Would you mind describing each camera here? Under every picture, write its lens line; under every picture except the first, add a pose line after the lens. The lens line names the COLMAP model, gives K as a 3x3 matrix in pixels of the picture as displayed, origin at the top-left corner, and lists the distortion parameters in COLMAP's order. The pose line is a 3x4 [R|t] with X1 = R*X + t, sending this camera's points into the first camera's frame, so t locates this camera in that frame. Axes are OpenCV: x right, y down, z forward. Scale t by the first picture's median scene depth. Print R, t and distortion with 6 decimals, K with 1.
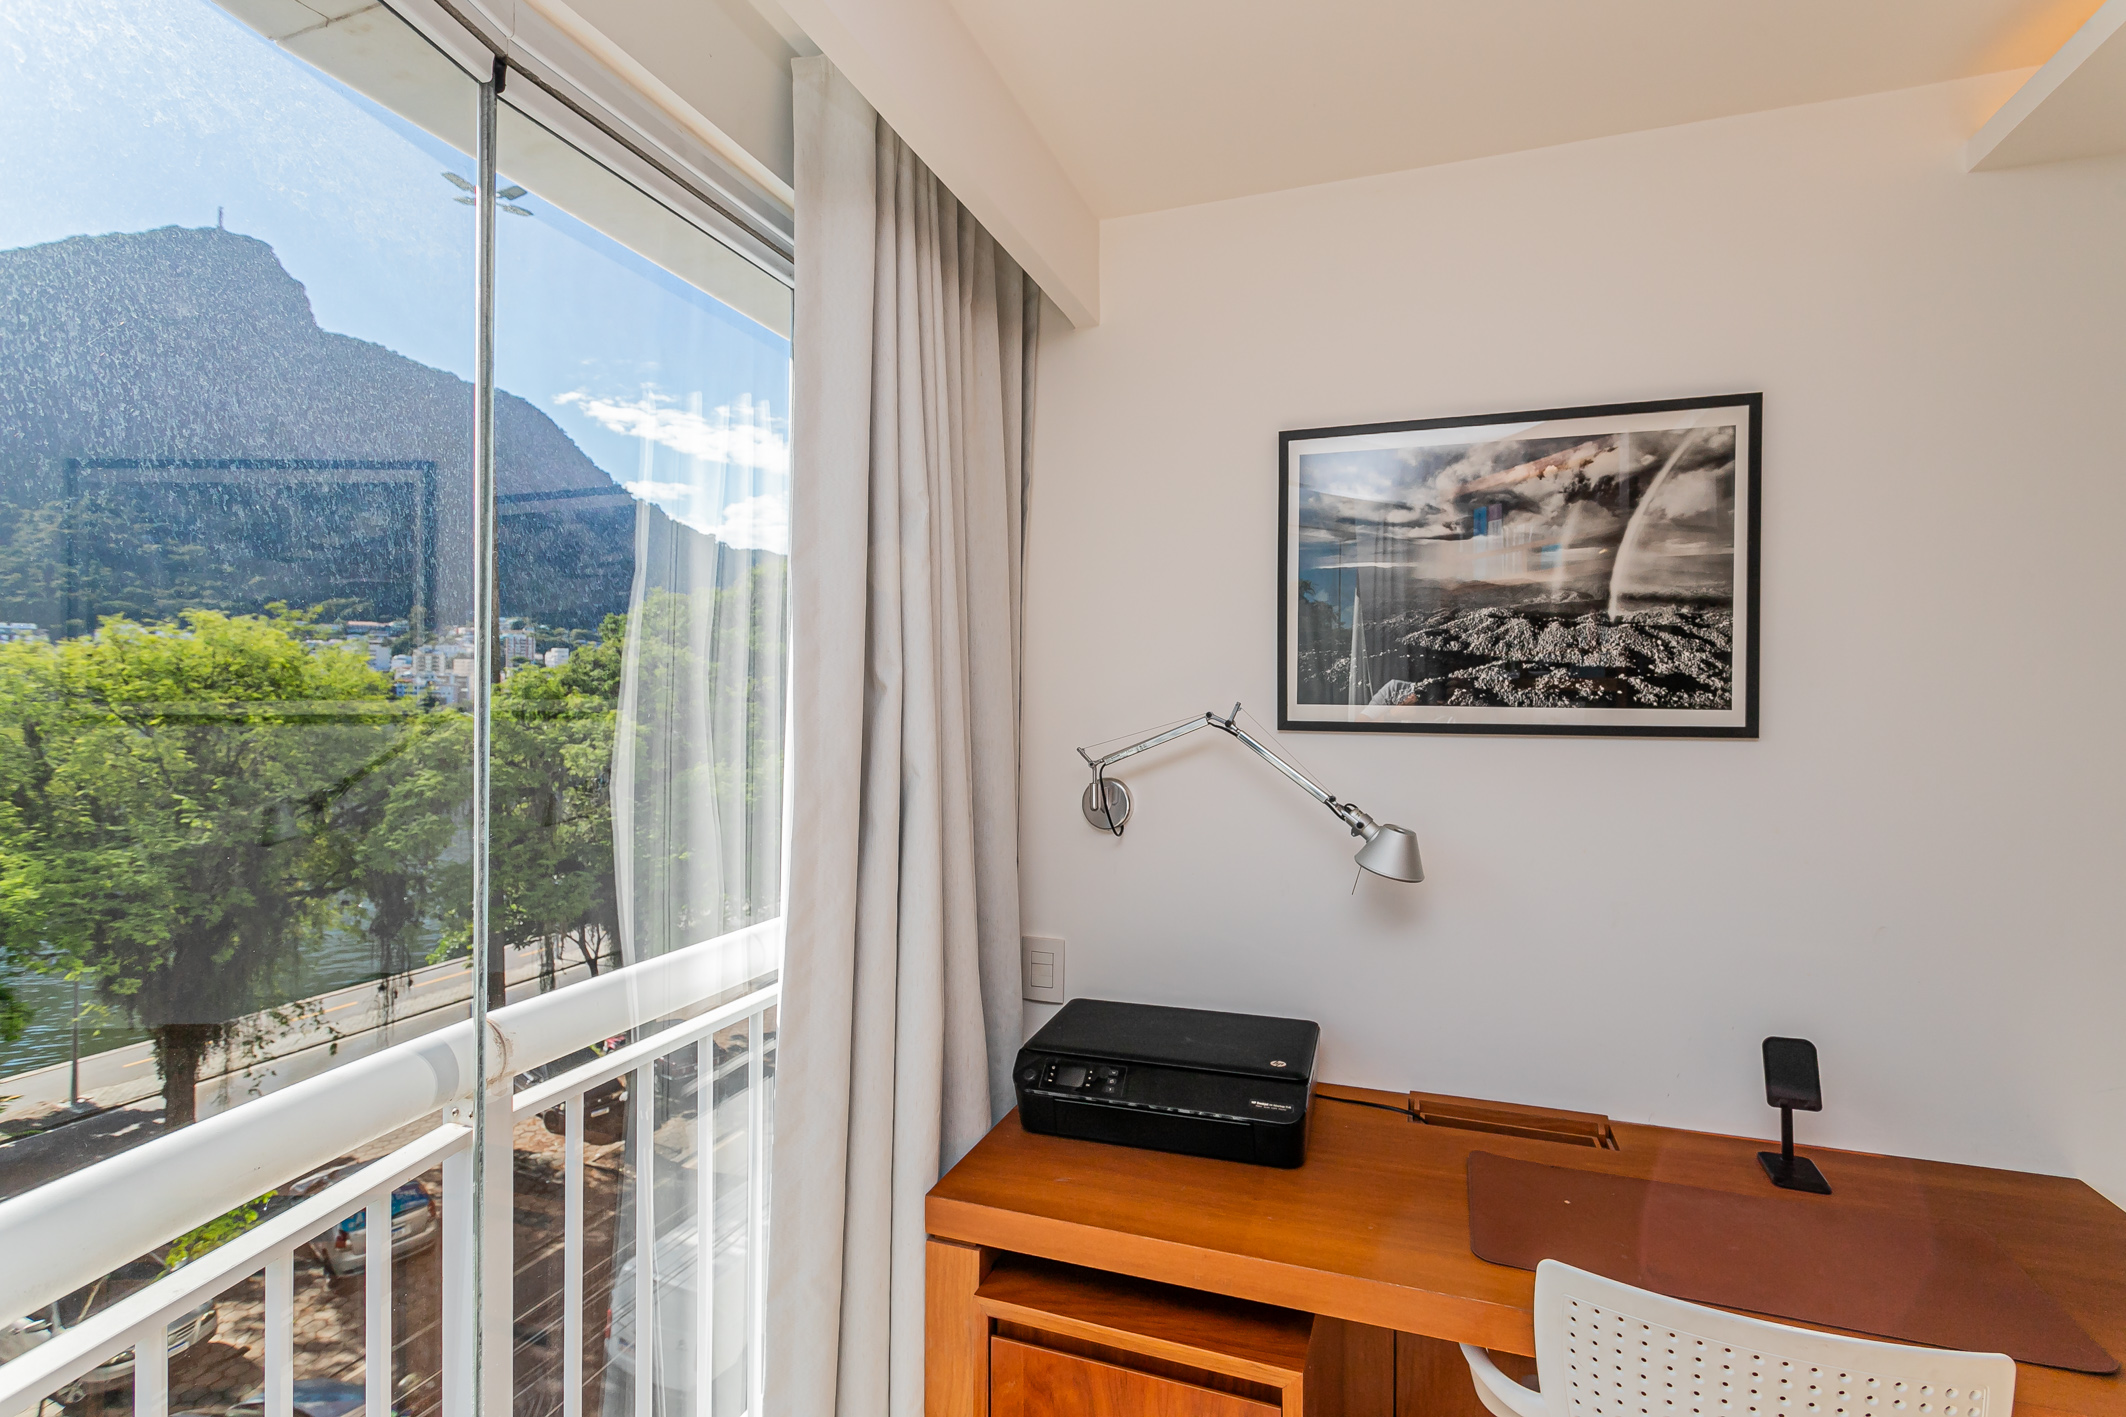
lens RADIAL K [[998.4, 0, 1062.3], [0, 998.4, 701.0], [0, 0, 1]] dist [-0.004563, 0.000105]
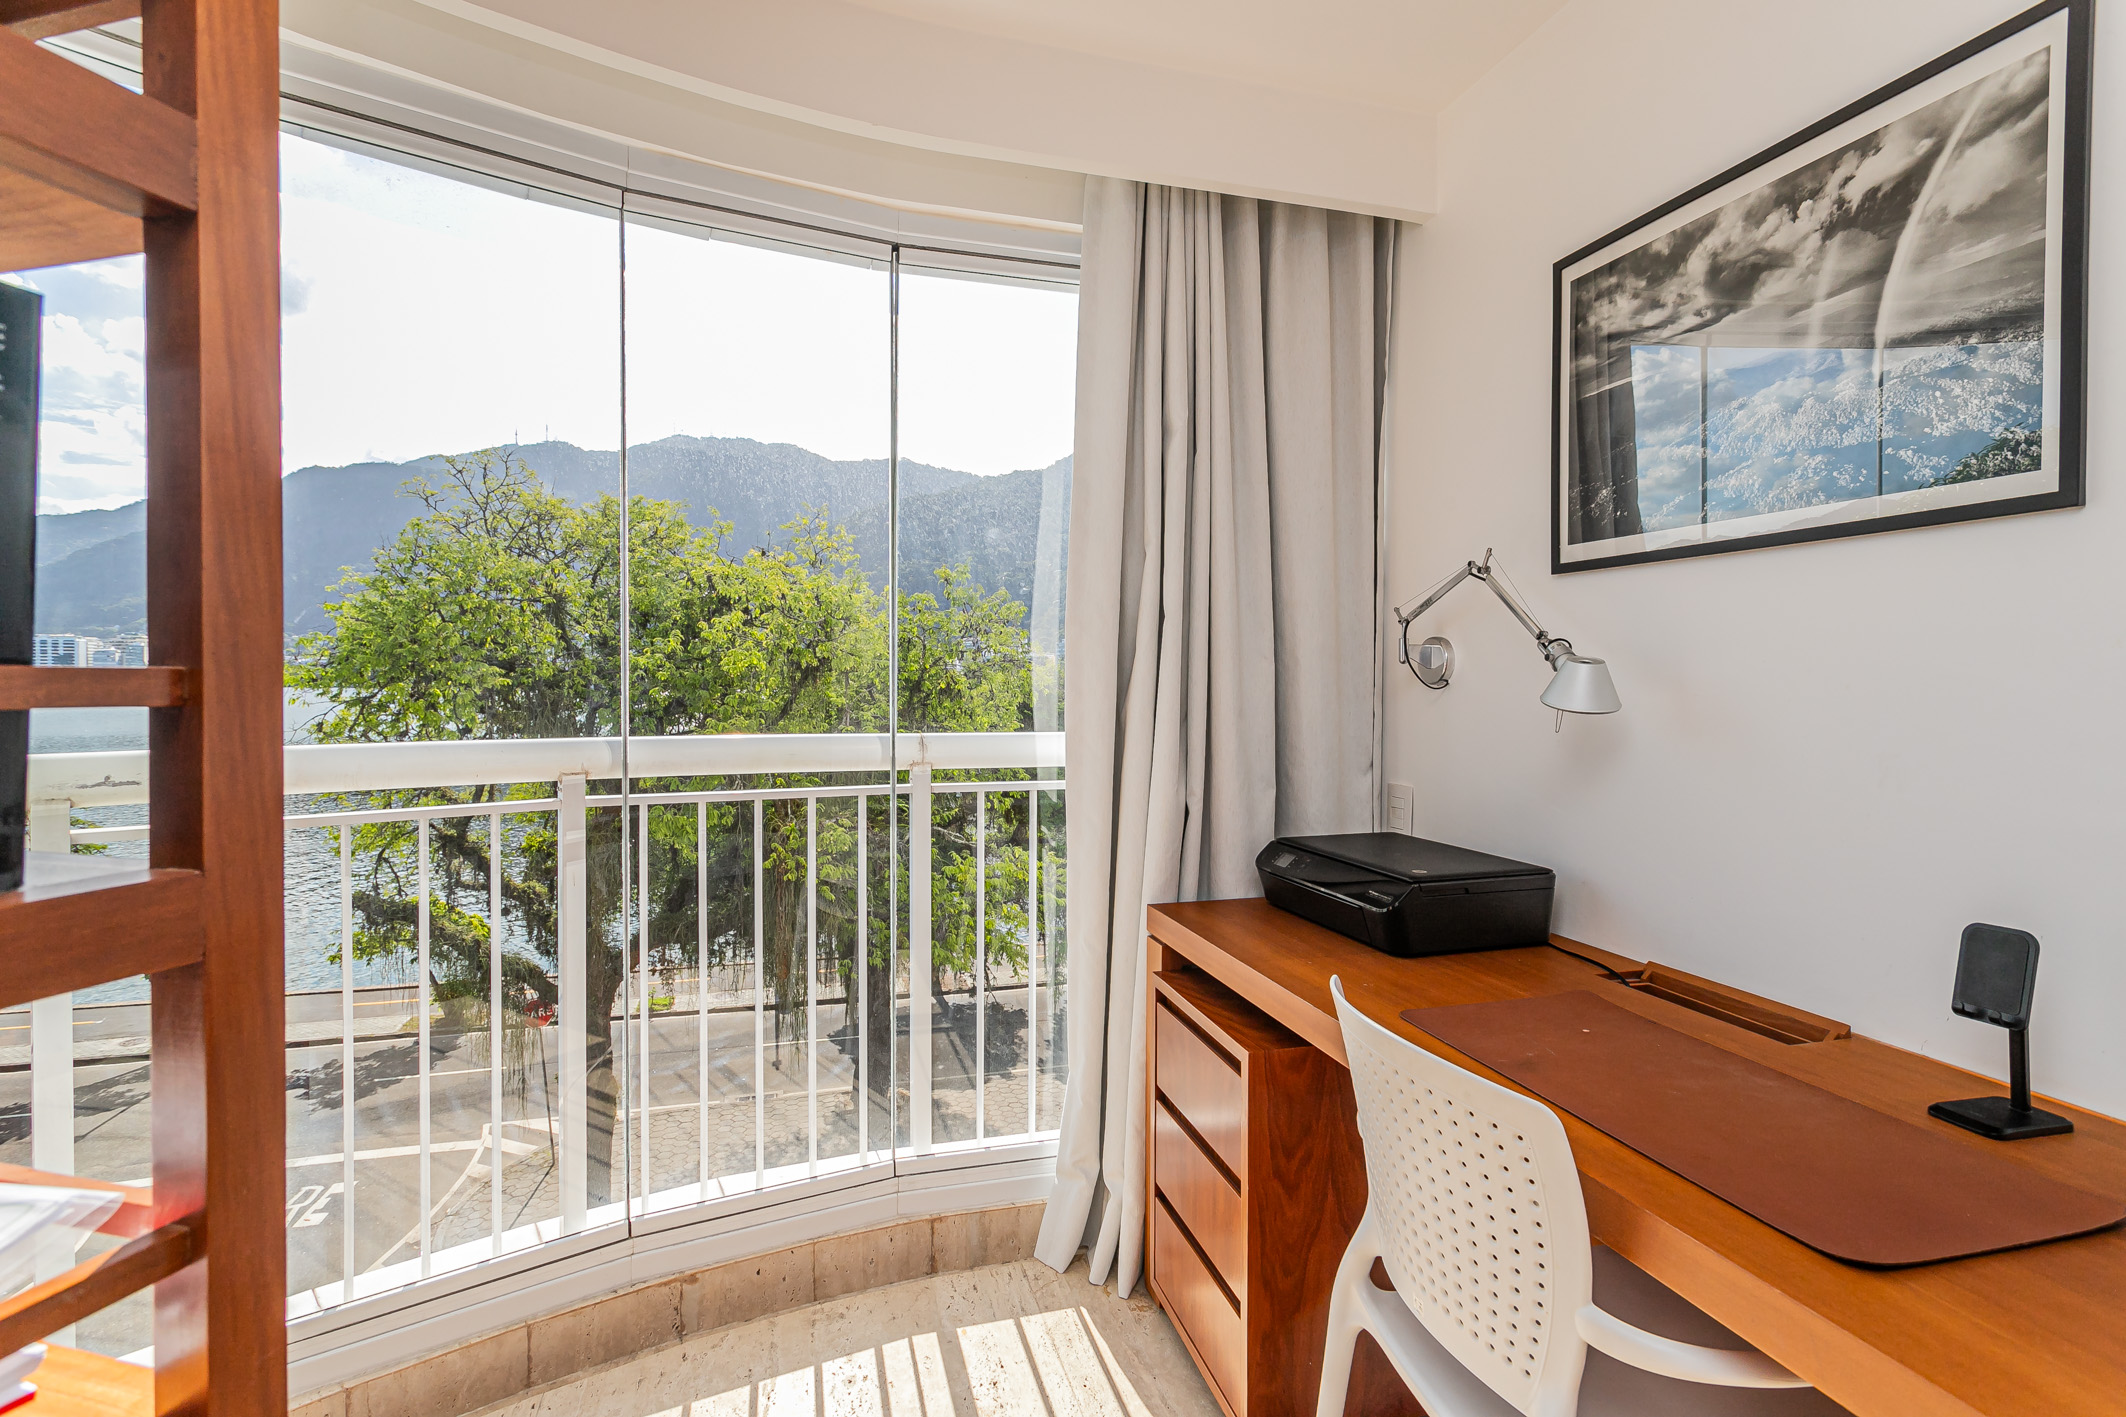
lens RADIAL K [[999.3, 0, 1061.7], [0, 999.3, 698.2], [0, 0, 1]] dist [0.001796, 0.000011]
pose [[0.578228, 0.016043, -0.815718, 0.816827], [-0.006707, 0.999866, 0.014910, 0.153715], [0.815848, -0.003150, 0.578258, 0.058013]]
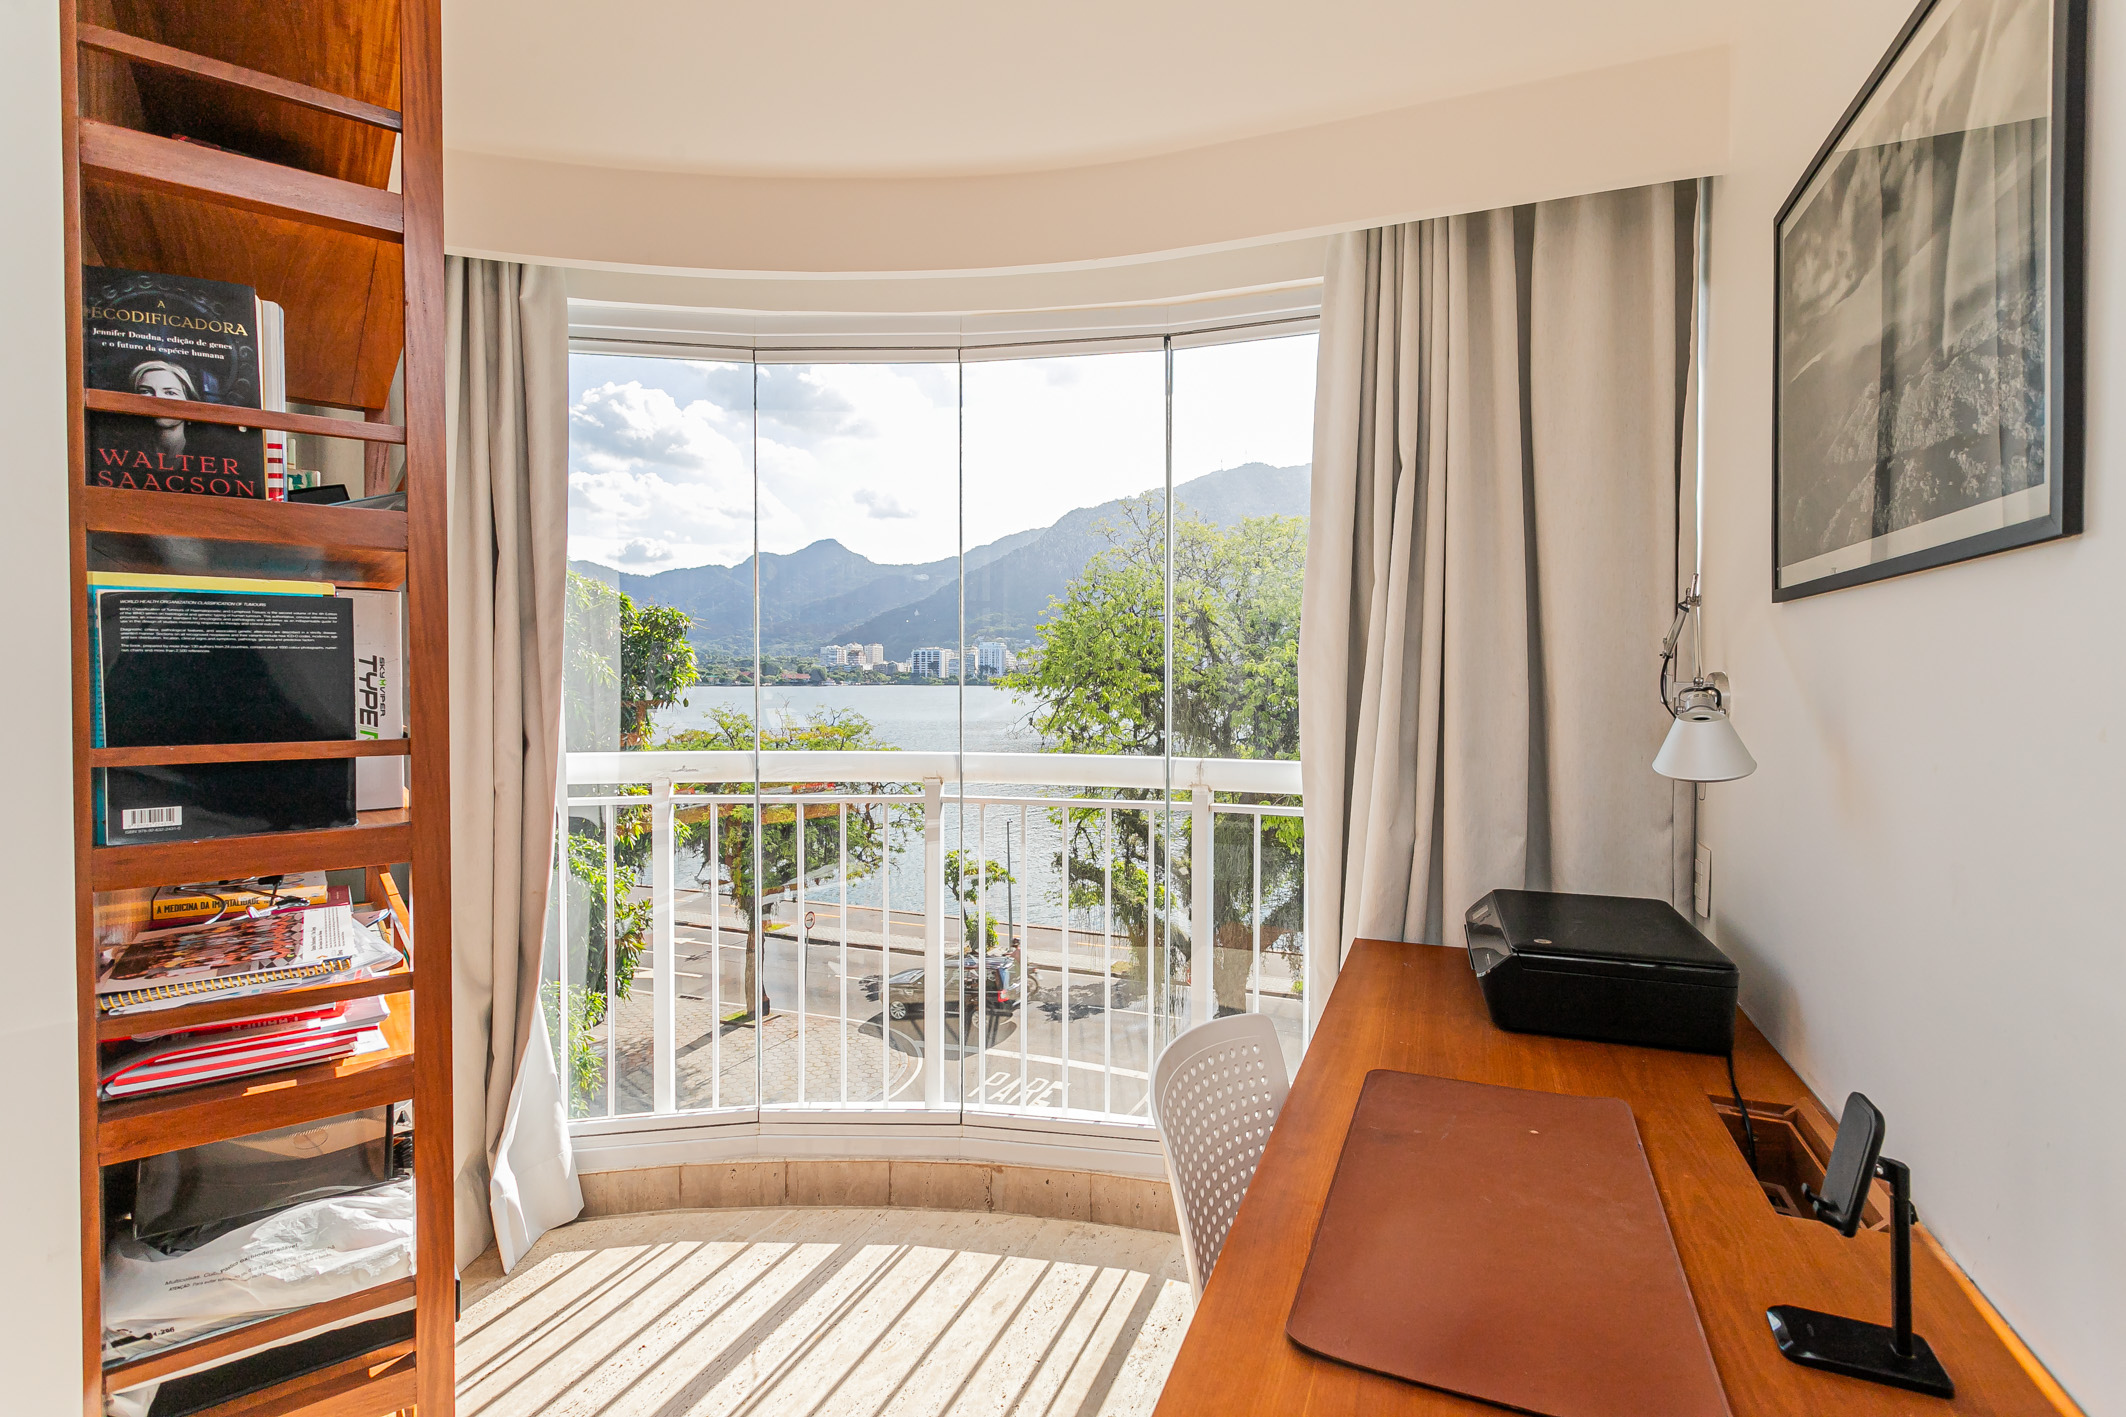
lens RADIAL K [[998.4, 0, 1062.3], [0, 998.4, 701.0], [0, 0, 1]] dist [-0.004563, 0.000105]
pose [[-0.034767, 0.021693, -0.999160, 1.128902], [-0.005786, 0.999743, 0.021907, 0.103268], [0.999379, 0.006543, -0.034632, 0.525348]]
